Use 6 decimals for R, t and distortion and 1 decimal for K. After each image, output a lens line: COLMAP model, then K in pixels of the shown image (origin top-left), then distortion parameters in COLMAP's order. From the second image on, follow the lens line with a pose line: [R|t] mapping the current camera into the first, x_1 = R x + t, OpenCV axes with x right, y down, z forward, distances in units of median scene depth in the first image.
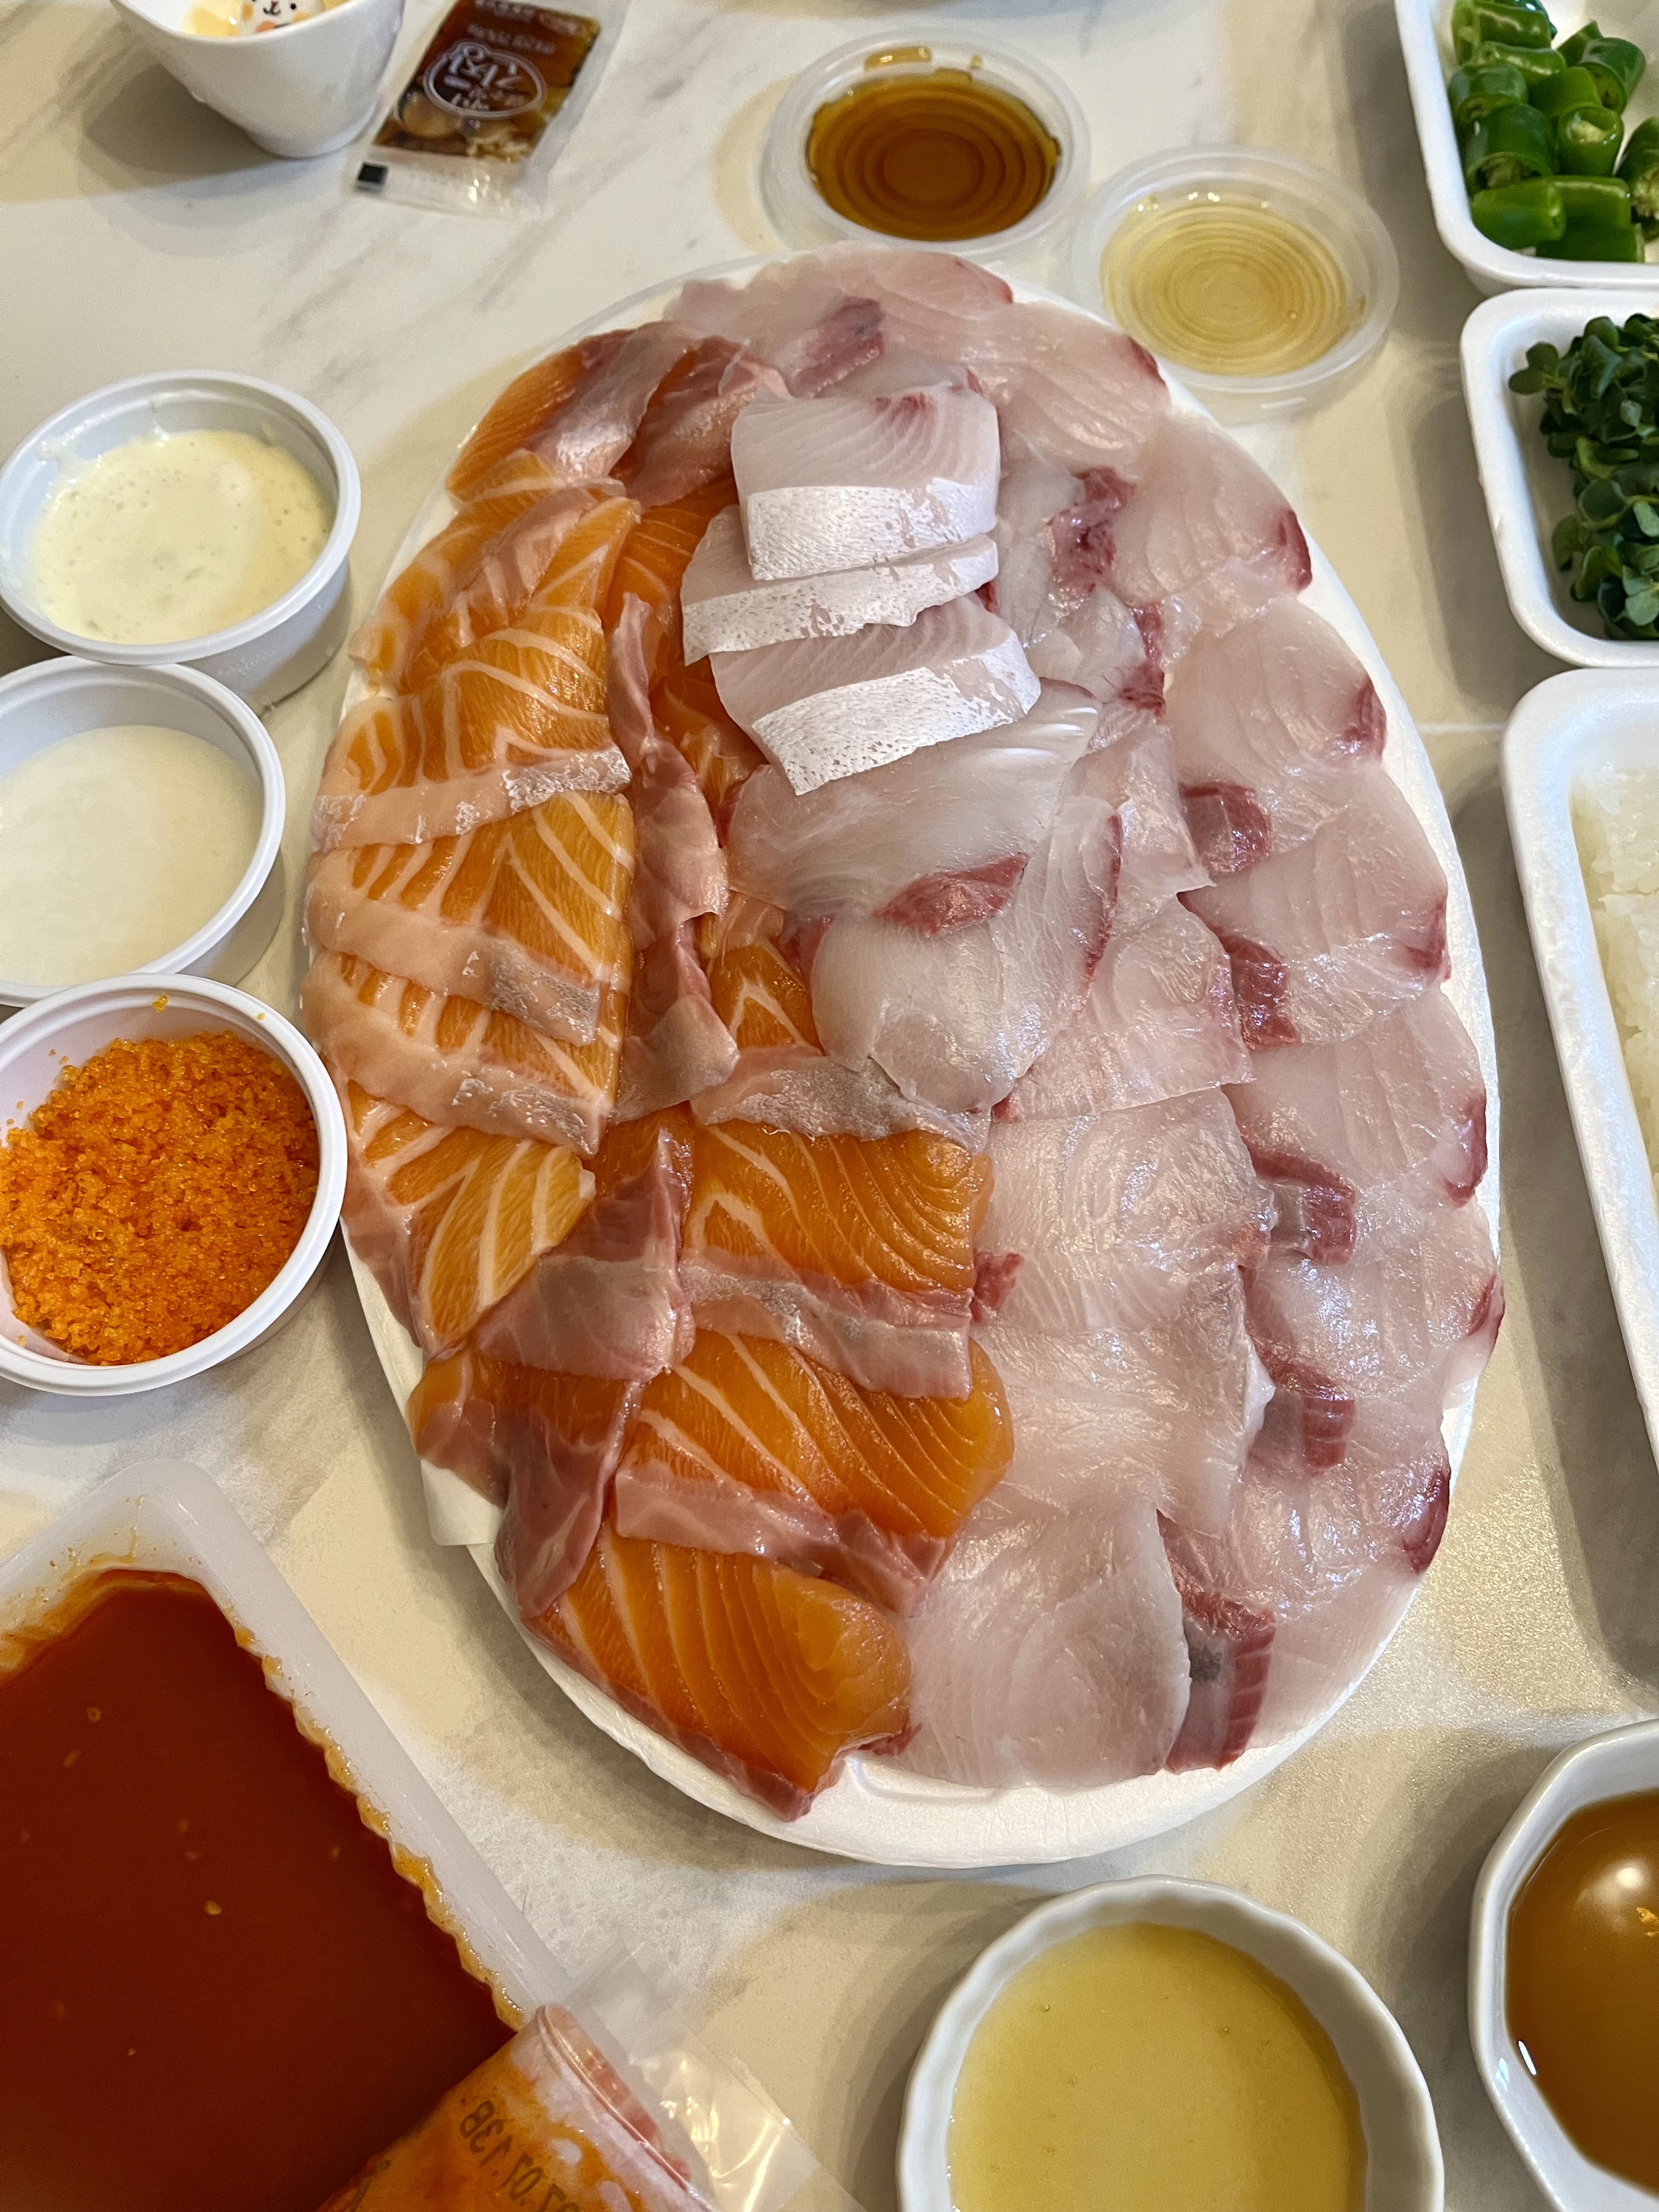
lens RADIAL K [[1757.2, 0, 846.1], [0, 1757.2, 1096.0], [0, 0, 1]] dist [0.017564, -0.045904]
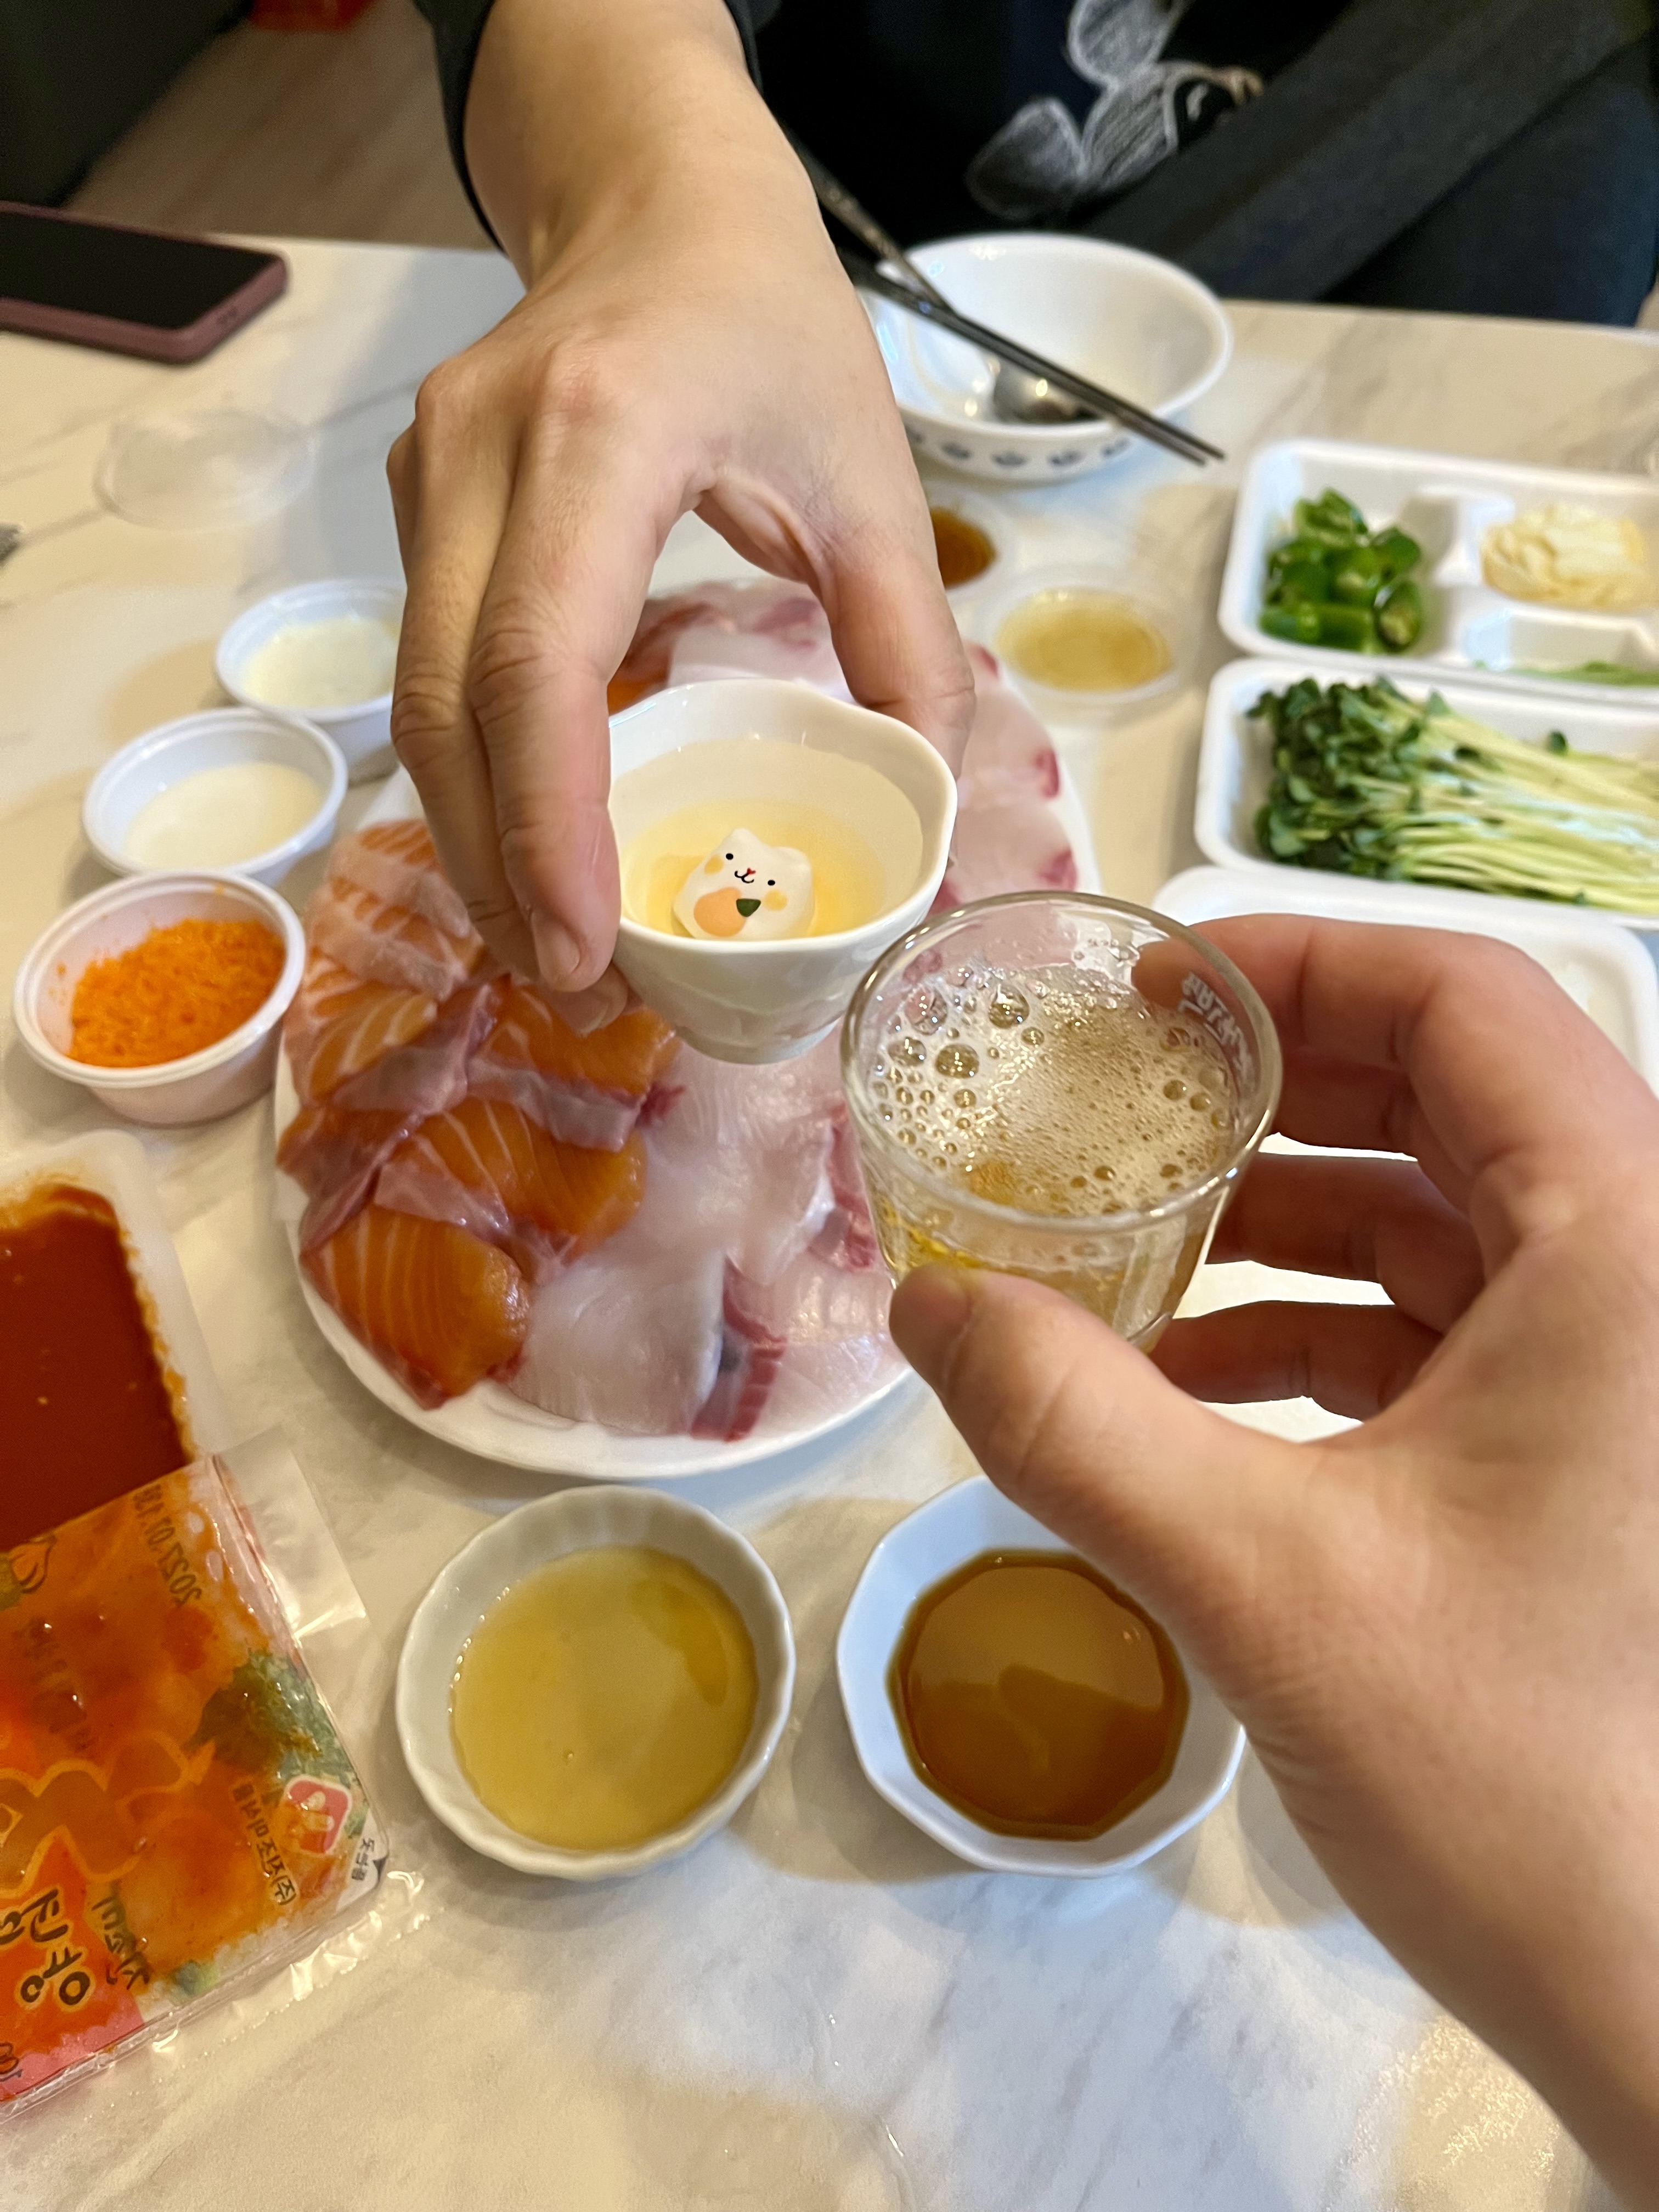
lens RADIAL K [[1757.2, 0, 836.7], [0, 1757.2, 1110.2], [0, 0, 1]] dist [0.017564, -0.045904]
pose [[0.971697, 0.171205, -0.162767, 0.450449], [-0.212137, 0.935554, -0.282377, 0.481598], [0.103933, 0.308914, 0.945394, -0.364527]]
